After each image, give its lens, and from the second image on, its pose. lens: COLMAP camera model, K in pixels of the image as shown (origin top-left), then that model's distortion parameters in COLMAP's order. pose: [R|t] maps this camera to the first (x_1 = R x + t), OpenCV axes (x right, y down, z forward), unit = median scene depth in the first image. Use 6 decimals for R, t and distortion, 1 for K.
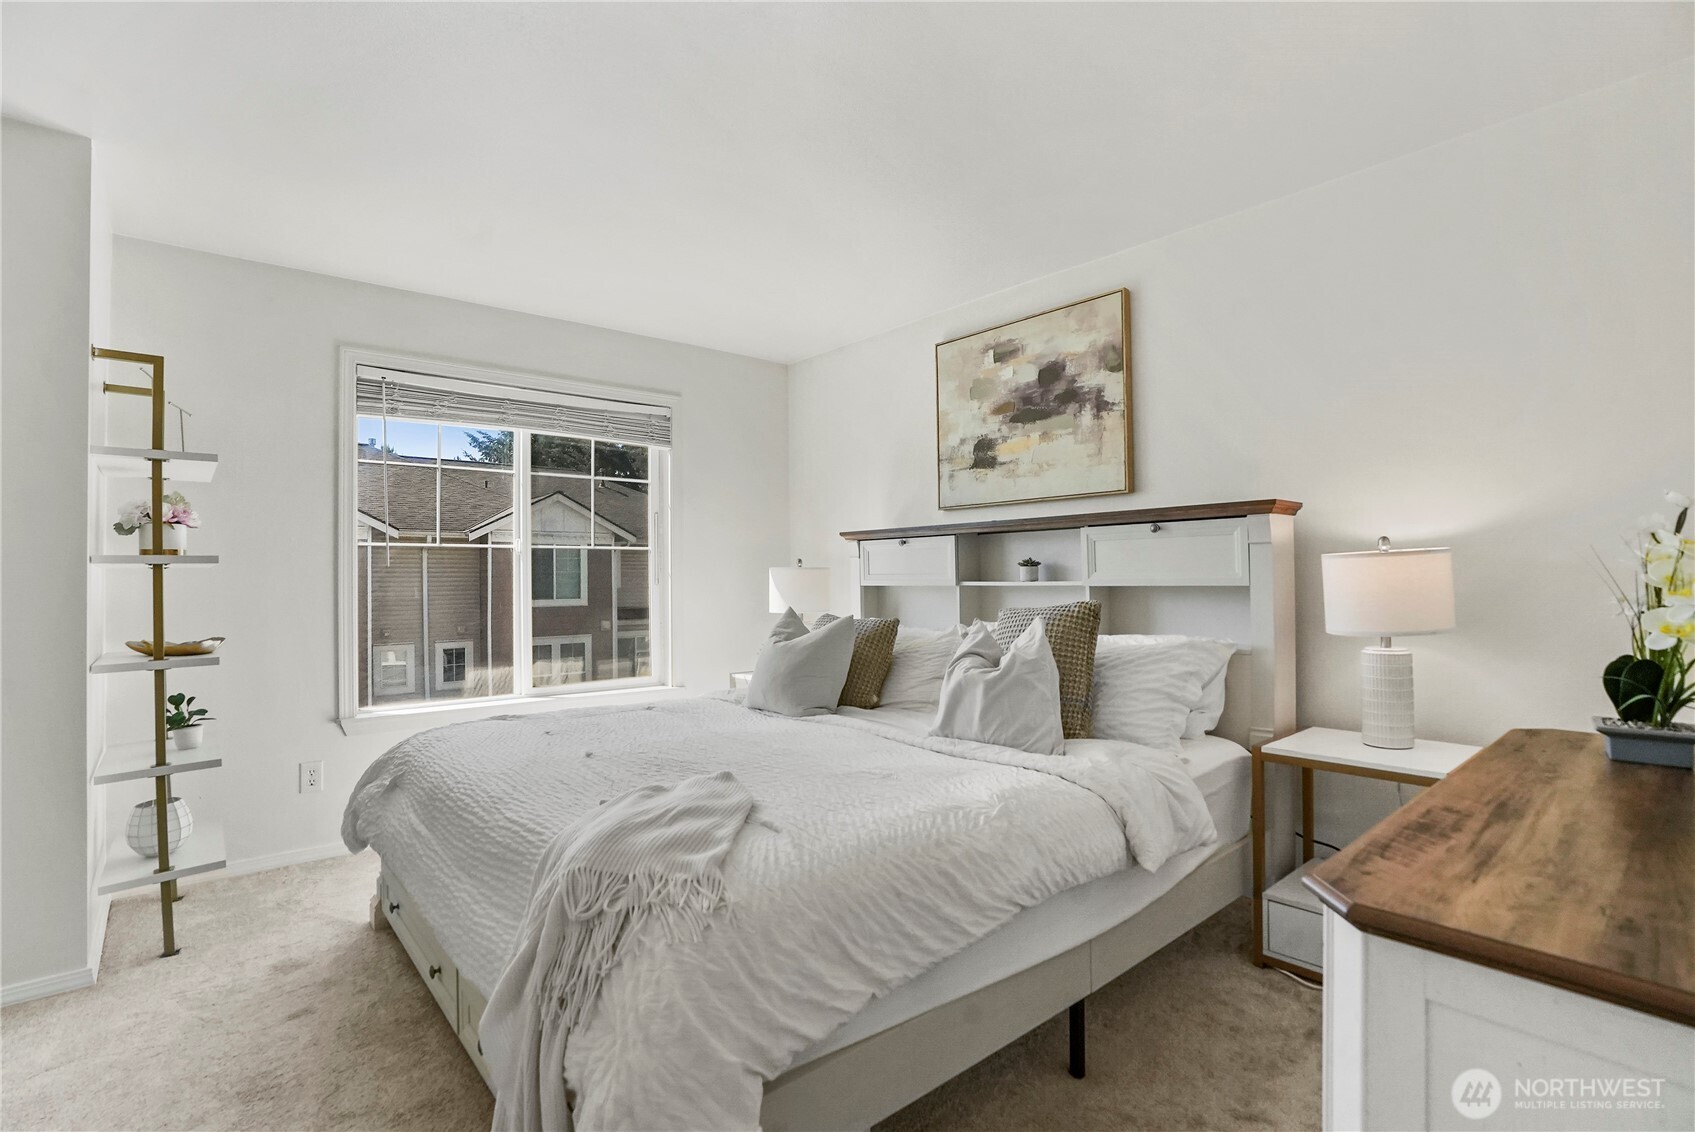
lens RADIAL K [[801.9, 0, 834.6], [0, 801.9, 563.6], [0, 0, 1]] dist [-0.060290, 0.022969]
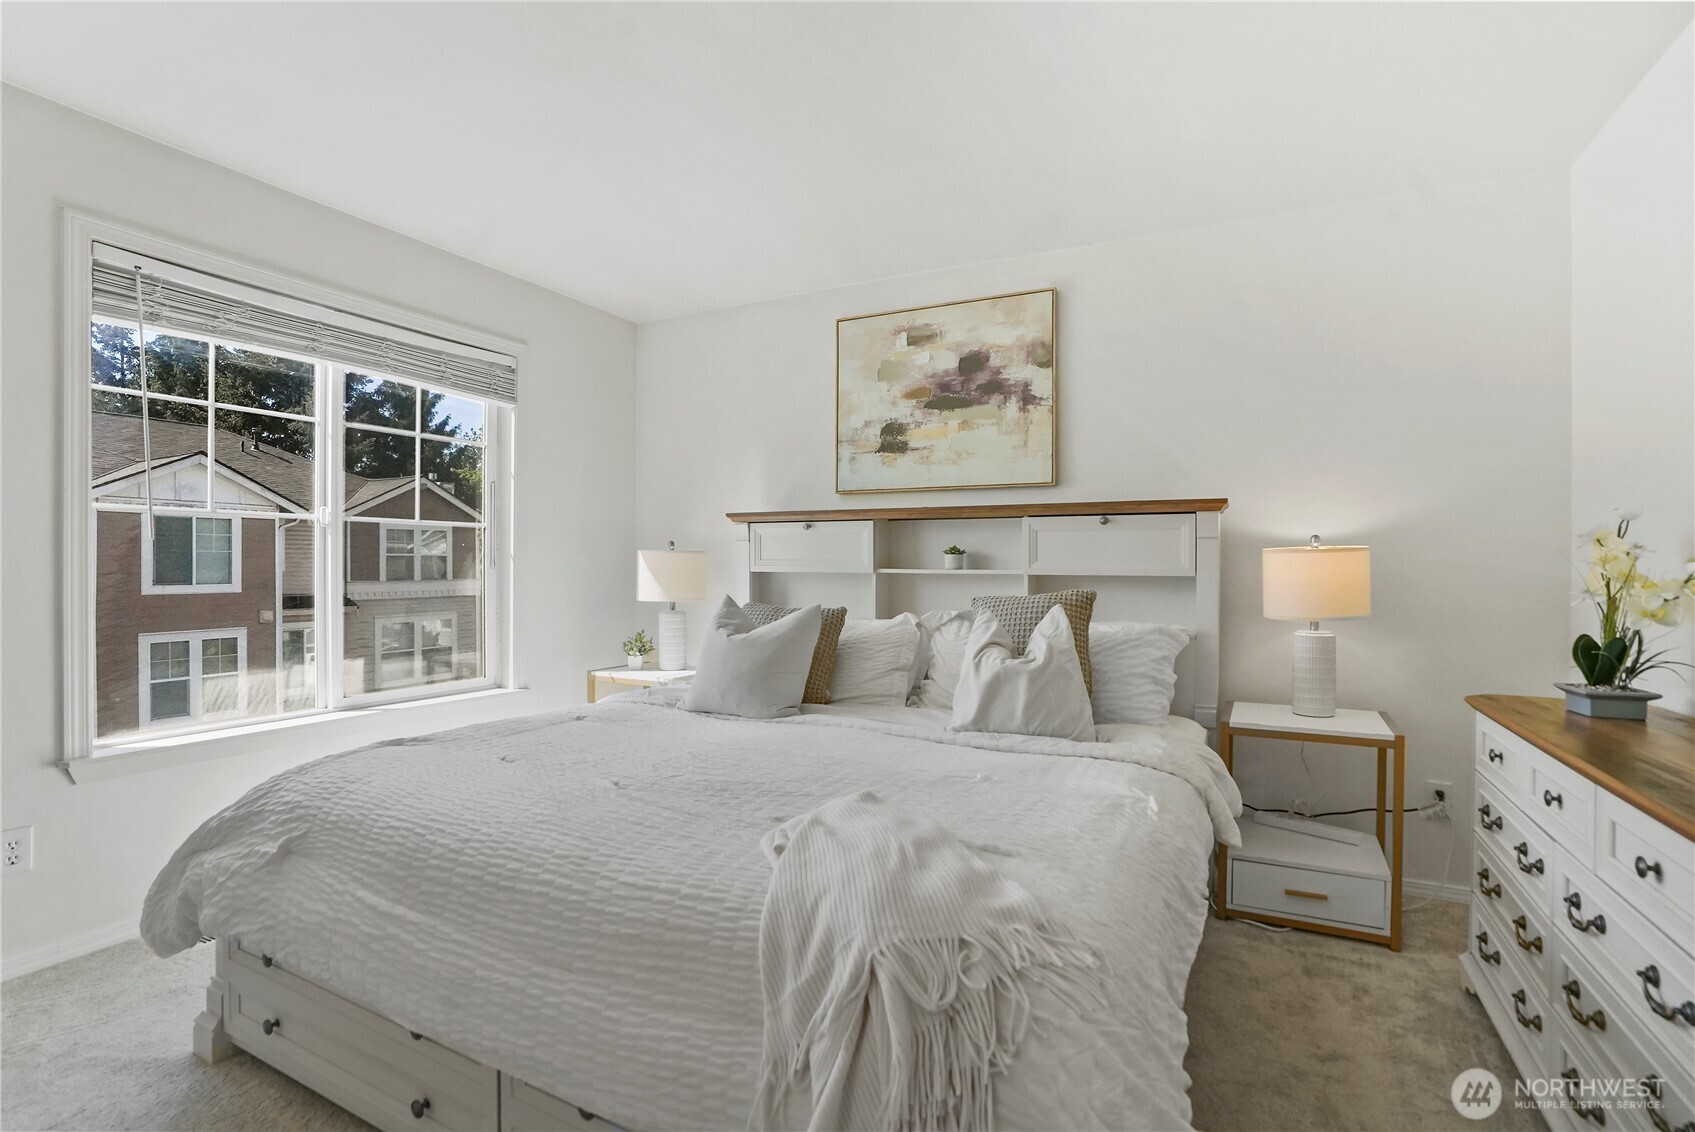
lens RADIAL K [[801.9, 0, 860.7], [0, 801.9, 569.2], [0, 0, 1]] dist [-0.060290, 0.022969]
pose [[0.924549, 0.011494, 0.380889, -0.256409], [-0.020238, 0.999615, 0.018958, 0.005563], [-0.380525, -0.025236, 0.924426, 0.125601]]
